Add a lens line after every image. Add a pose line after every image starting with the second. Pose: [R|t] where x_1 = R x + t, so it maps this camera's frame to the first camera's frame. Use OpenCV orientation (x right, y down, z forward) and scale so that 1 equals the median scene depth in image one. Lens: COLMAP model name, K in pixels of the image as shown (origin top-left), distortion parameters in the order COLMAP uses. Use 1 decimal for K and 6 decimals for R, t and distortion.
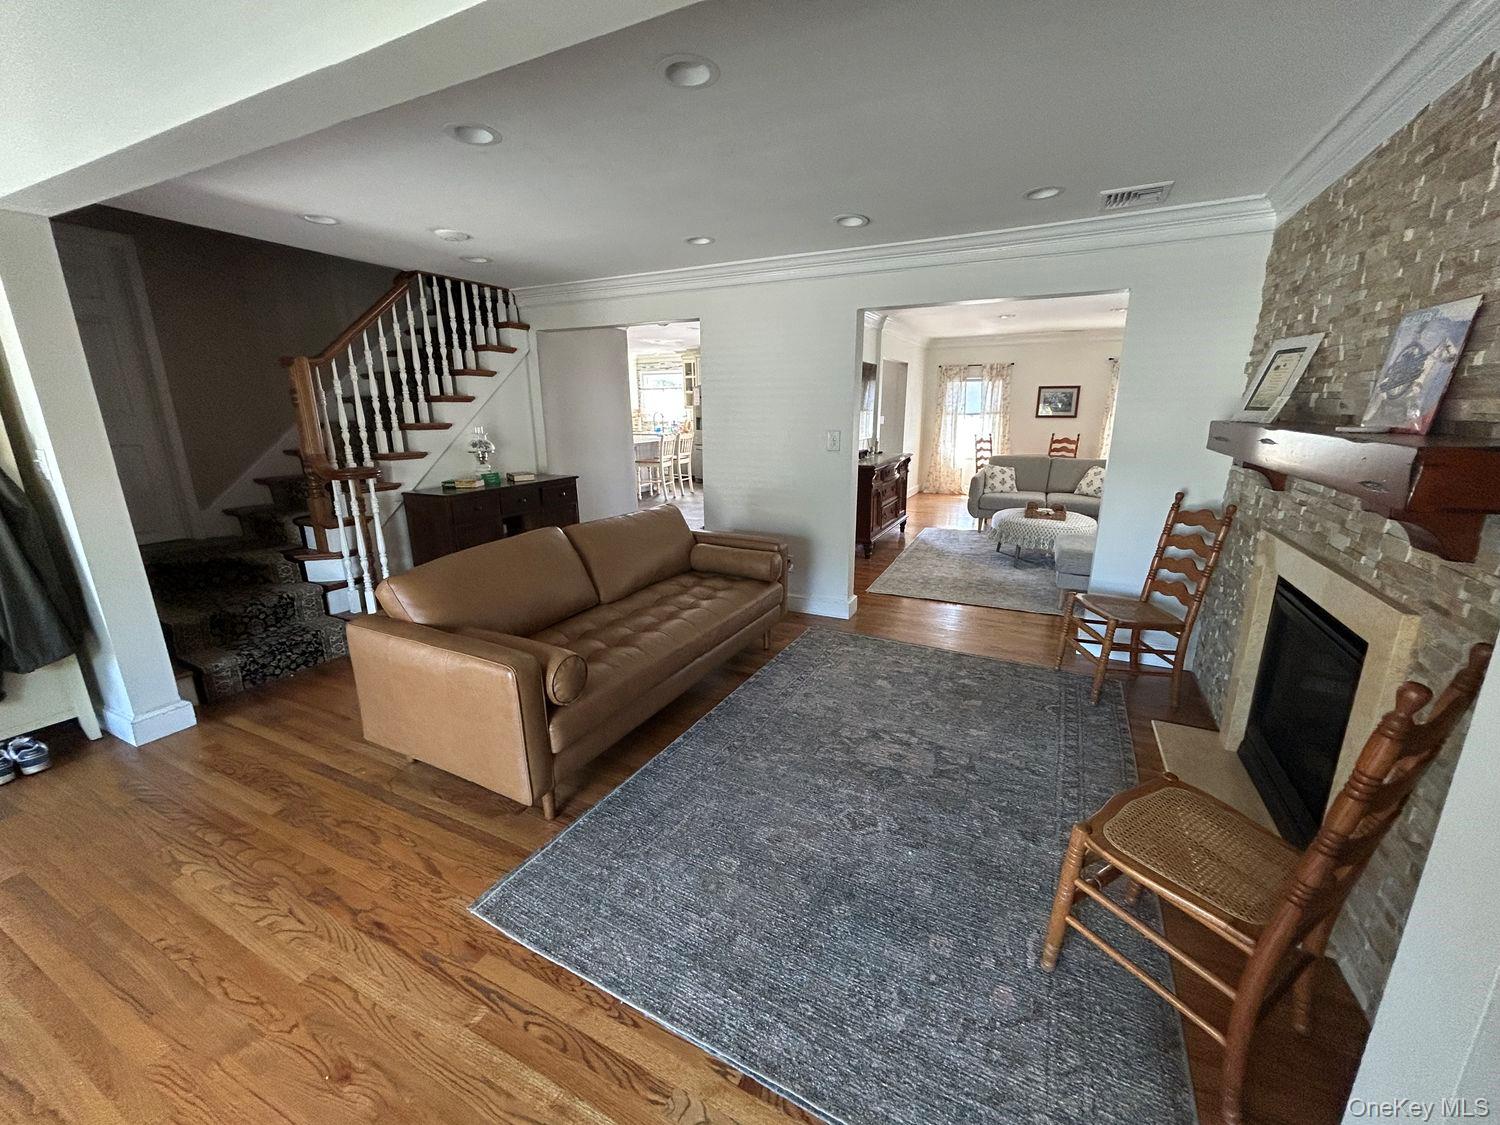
lens RADIAL K [[602.8, 0, 751.3], [0, 602.8, 561.7], [0, 0, 1]] dist [-0.004525, 0.001701]
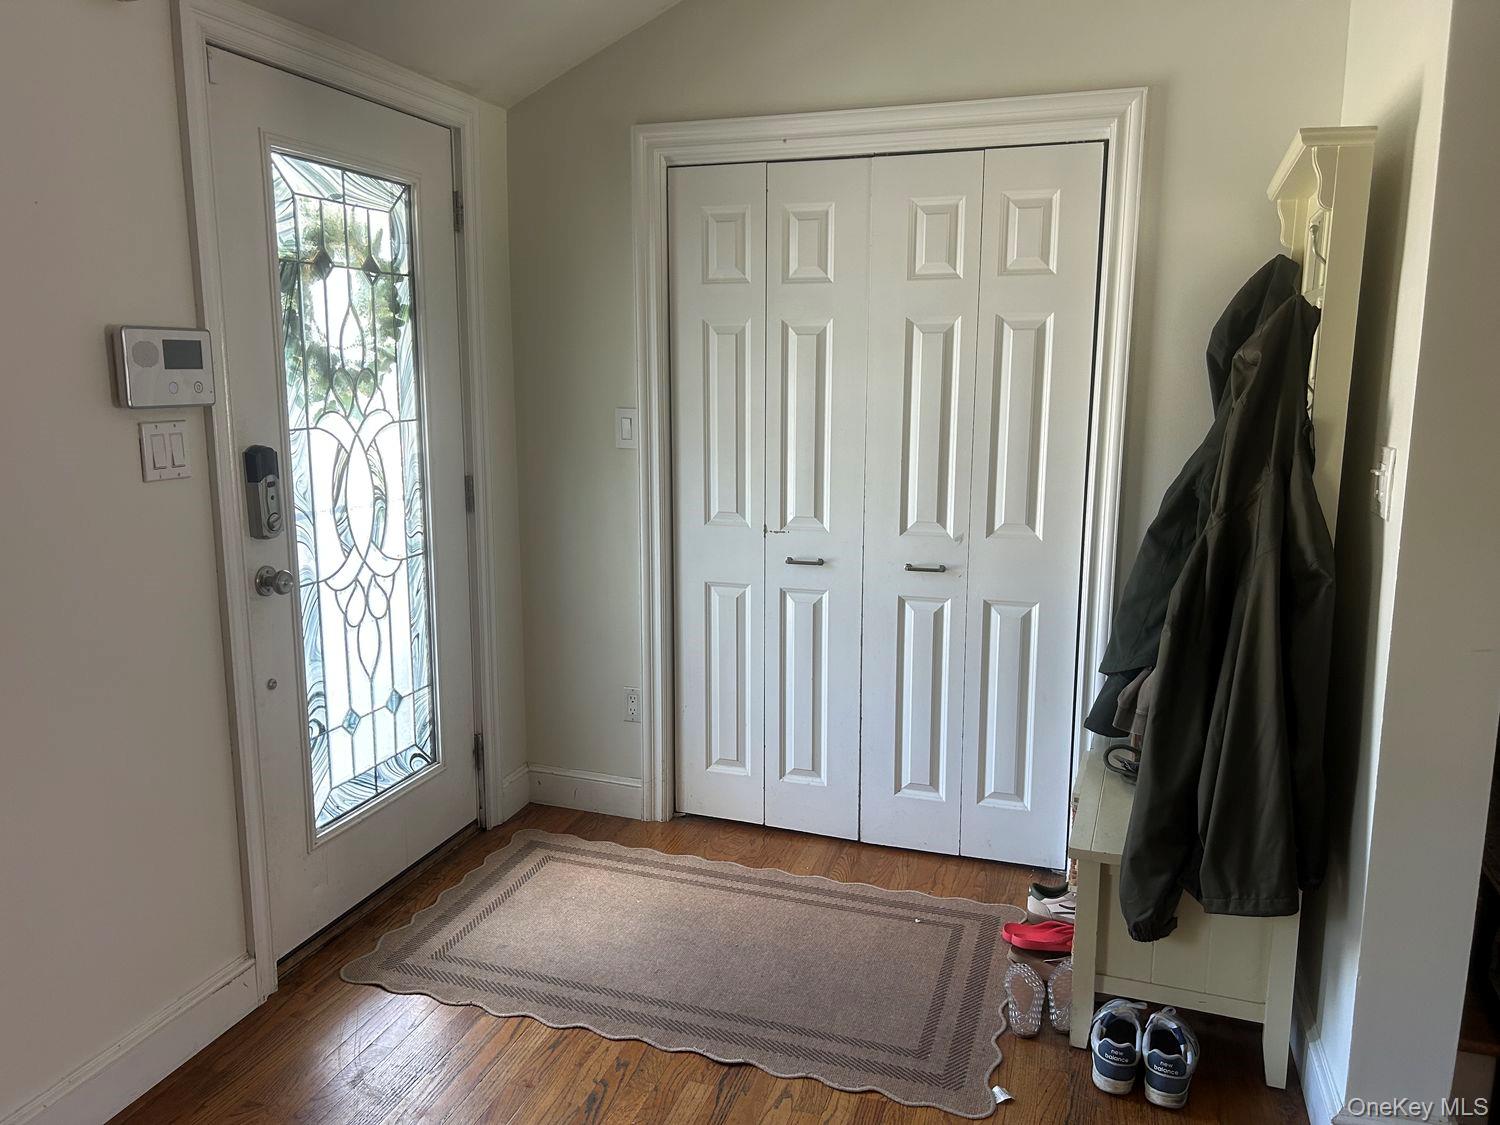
lens RADIAL K [[1125.8, 0, 744.5], [0, 1125.8, 569.4], [0, 0, 1]] dist [0.071095, -0.087867]
pose [[0.136480, 0.188435, -0.972556, -0.482222], [-0.255417, 0.955243, 0.149238, -0.116685], [0.957149, 0.228040, 0.178502, 0.473800]]
